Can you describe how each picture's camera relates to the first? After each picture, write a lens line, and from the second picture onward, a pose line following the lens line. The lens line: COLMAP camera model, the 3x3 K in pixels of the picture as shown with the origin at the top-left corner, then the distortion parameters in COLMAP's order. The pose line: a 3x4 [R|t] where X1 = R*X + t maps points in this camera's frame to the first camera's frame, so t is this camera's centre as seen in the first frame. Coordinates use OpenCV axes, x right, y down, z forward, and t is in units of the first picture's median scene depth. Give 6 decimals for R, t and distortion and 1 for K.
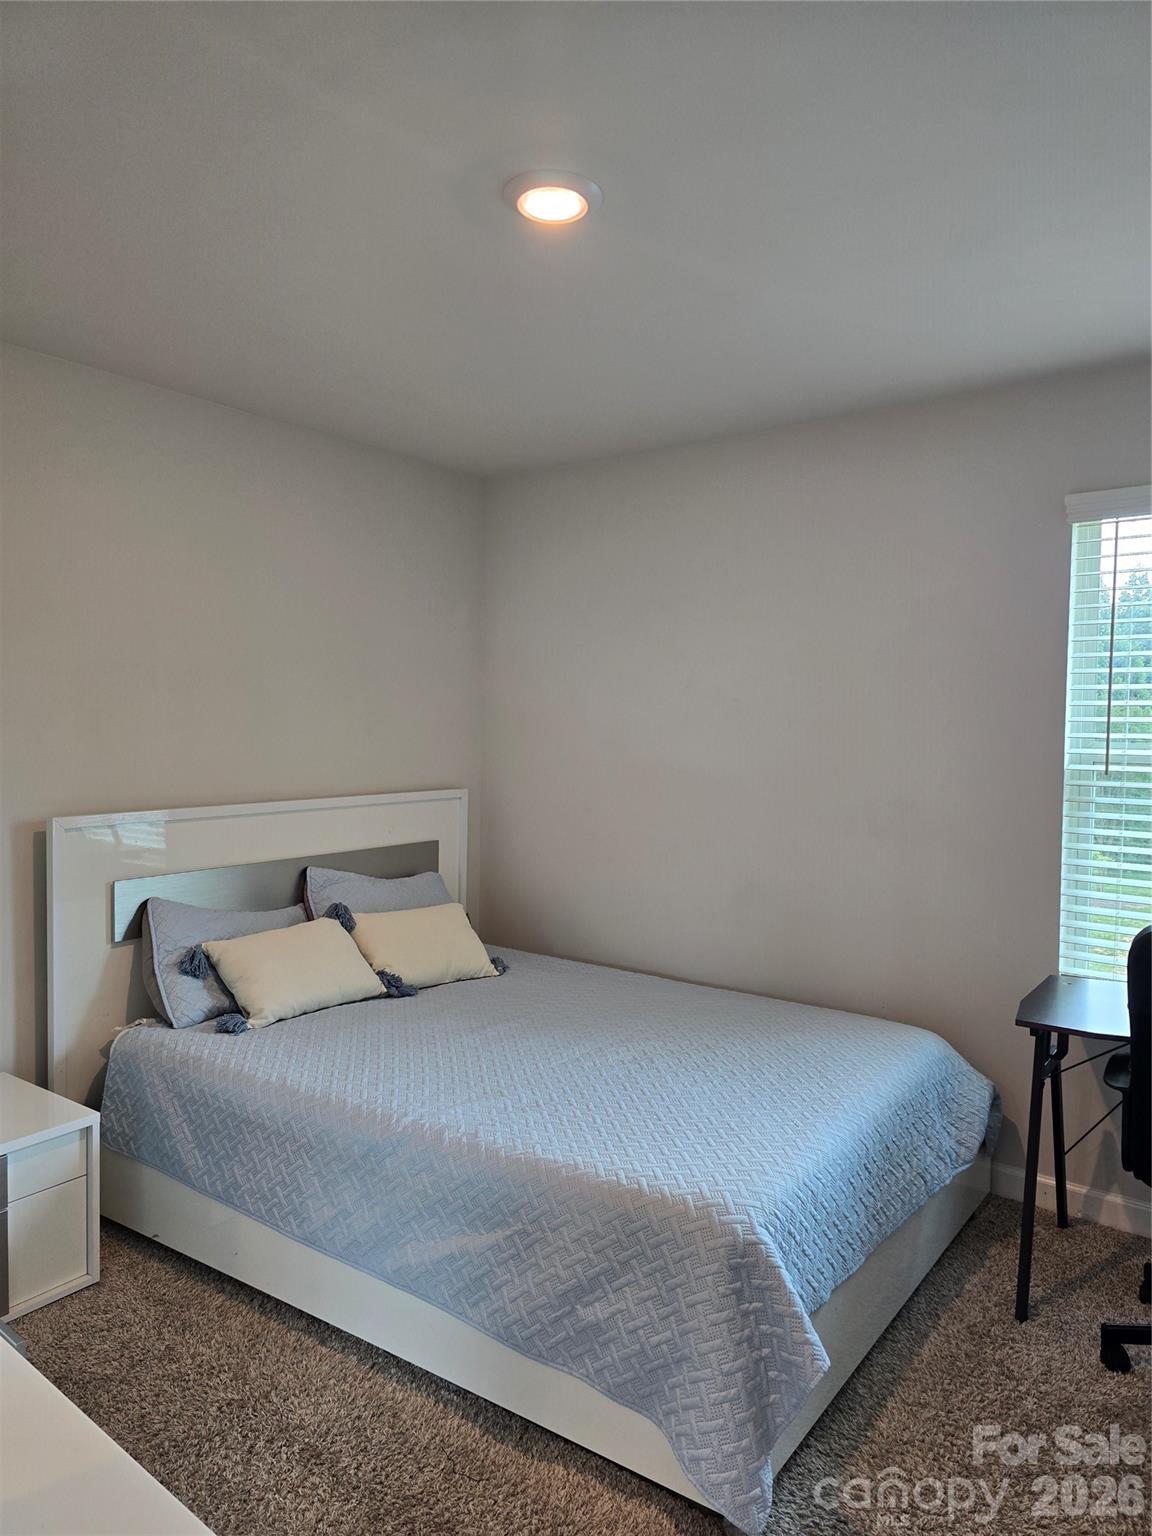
lens RADIAL K [[1024.6, 0, 575.0], [0, 1024.6, 767.5], [0, 0, 1]] dist [0.072572, -0.060022]
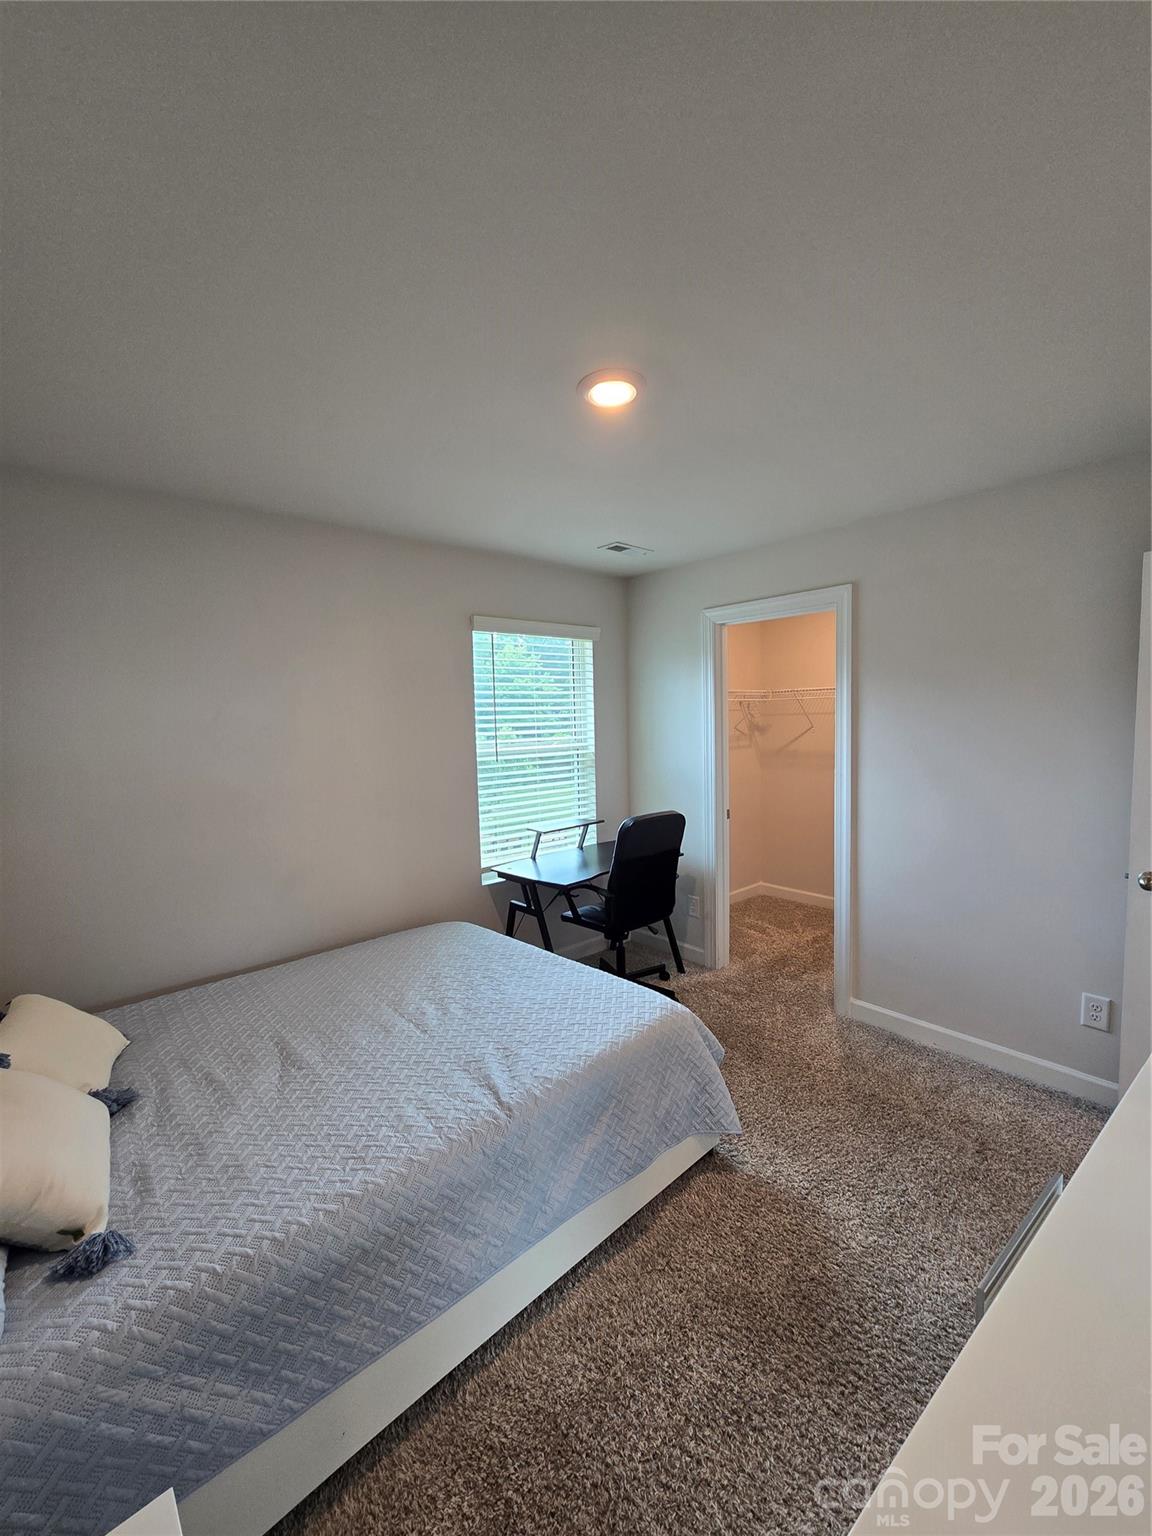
lens RADIAL K [[627.2, 0, 573.6], [0, 627.2, 768.8], [0, 0, 1]] dist [-0.003840, 0.000263]
pose [[0.206549, -0.088246, 0.974449, -0.603432], [0.067606, 0.994831, 0.075762, -0.058239], [-0.976098, 0.050230, 0.211448, 0.591317]]
